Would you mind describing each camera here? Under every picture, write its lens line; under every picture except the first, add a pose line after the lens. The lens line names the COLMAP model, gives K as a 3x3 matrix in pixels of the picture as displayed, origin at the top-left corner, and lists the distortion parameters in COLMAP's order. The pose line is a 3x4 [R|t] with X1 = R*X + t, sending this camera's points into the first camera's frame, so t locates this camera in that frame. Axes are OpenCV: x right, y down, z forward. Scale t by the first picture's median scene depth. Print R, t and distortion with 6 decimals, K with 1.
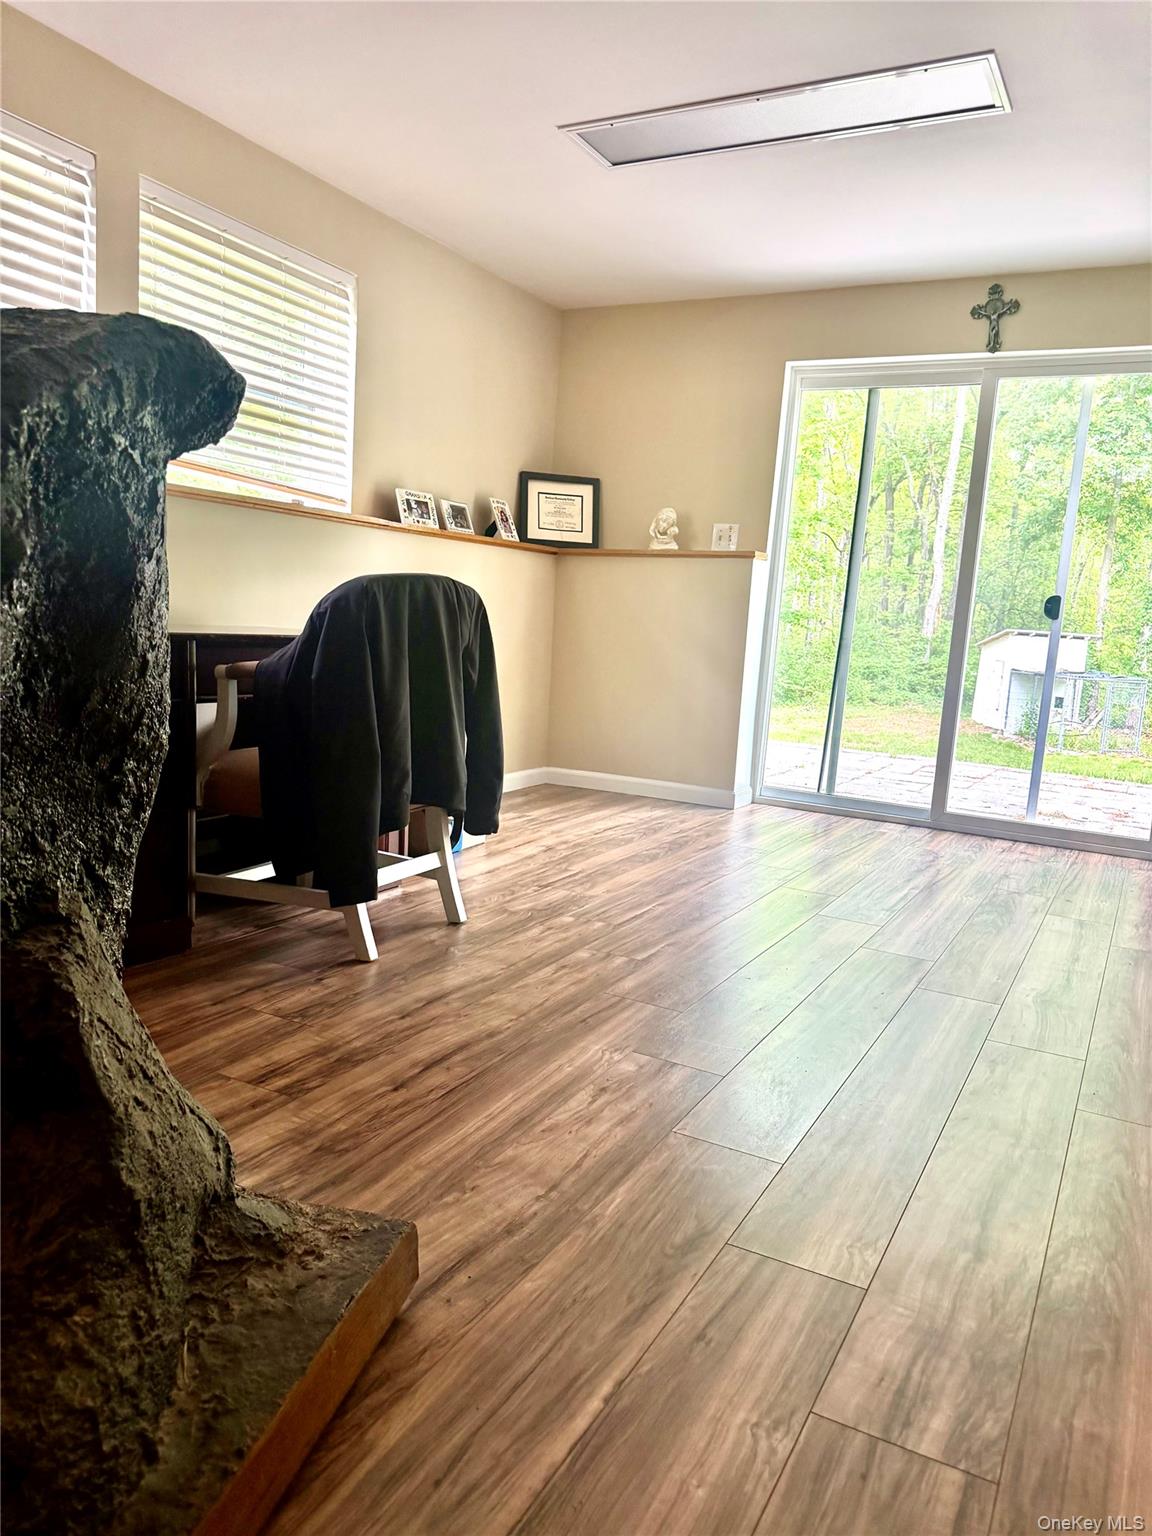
lens RADIAL K [[1082.2, 0, 582.8], [0, 1082.2, 762.3], [0, 0, 1]] dist [0.066026, -0.001835]
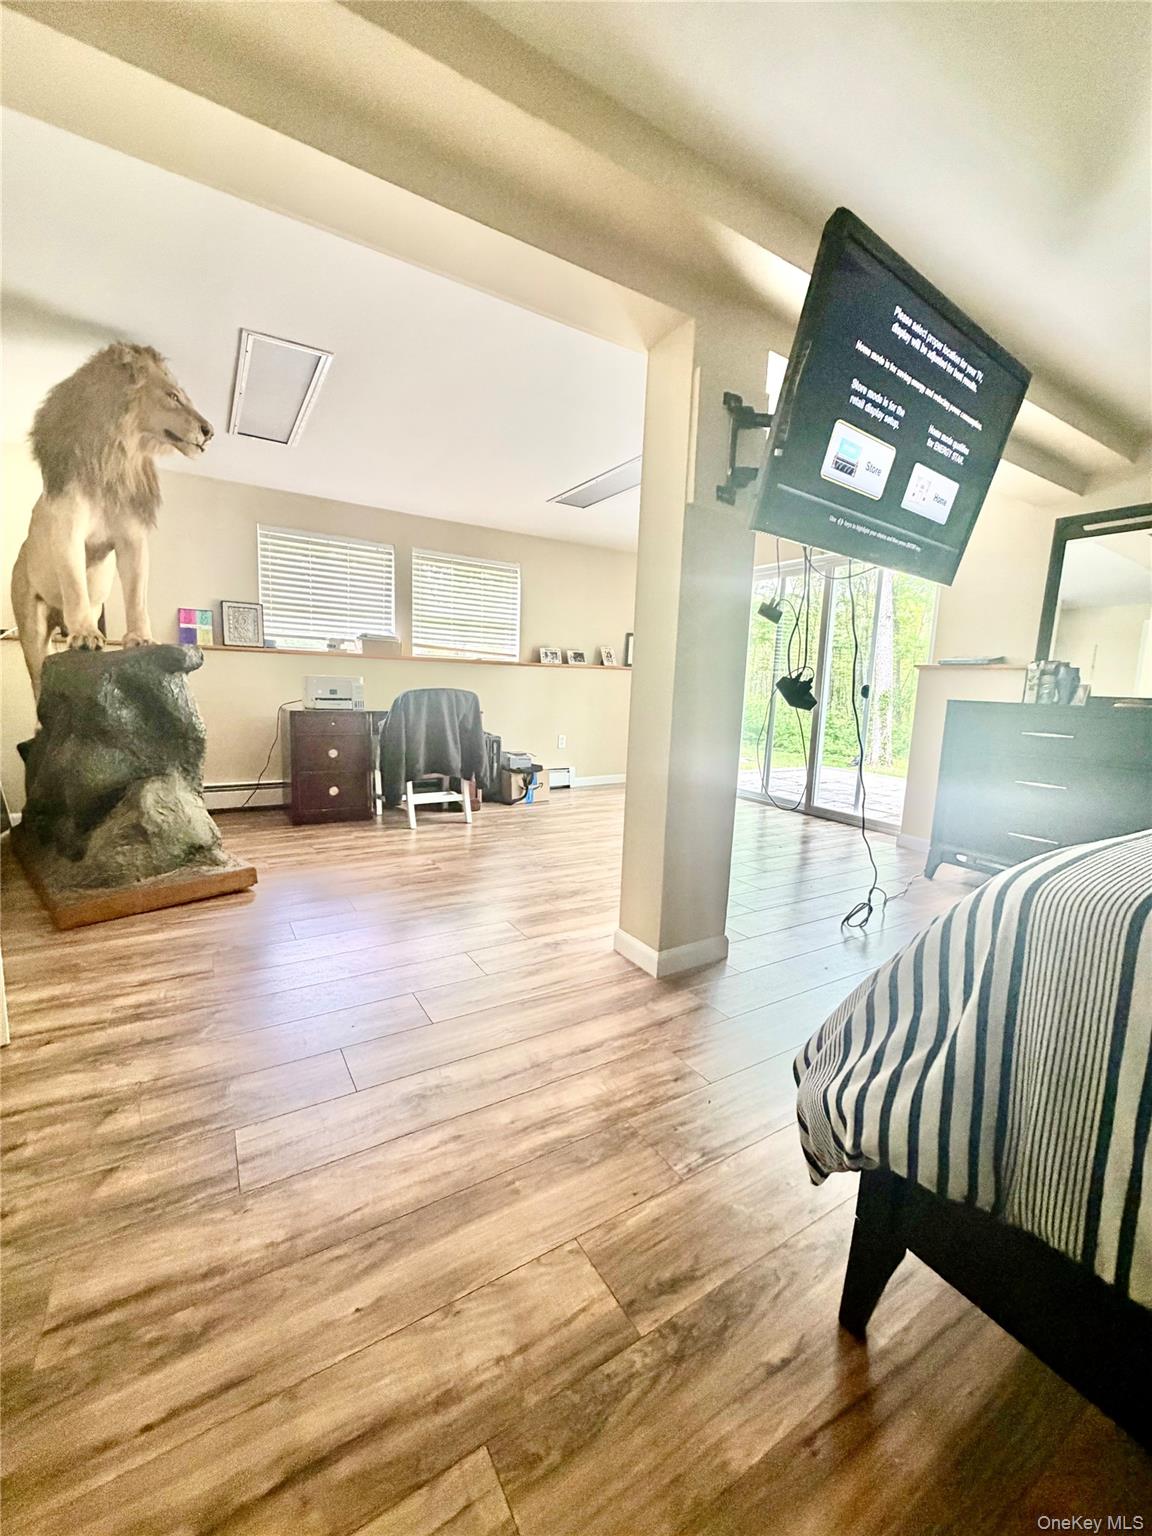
lens RADIAL K [[617.4, 0, 566.3], [0, 617.4, 766.8], [0, 0, 1]] dist [-0.002199, 0.000771]
pose [[0.851149, 0.029409, -0.524100, 0.586228], [-0.046942, 0.998693, -0.020194, 0.025020], [0.522821, 0.041791, 0.851417, -0.075982]]
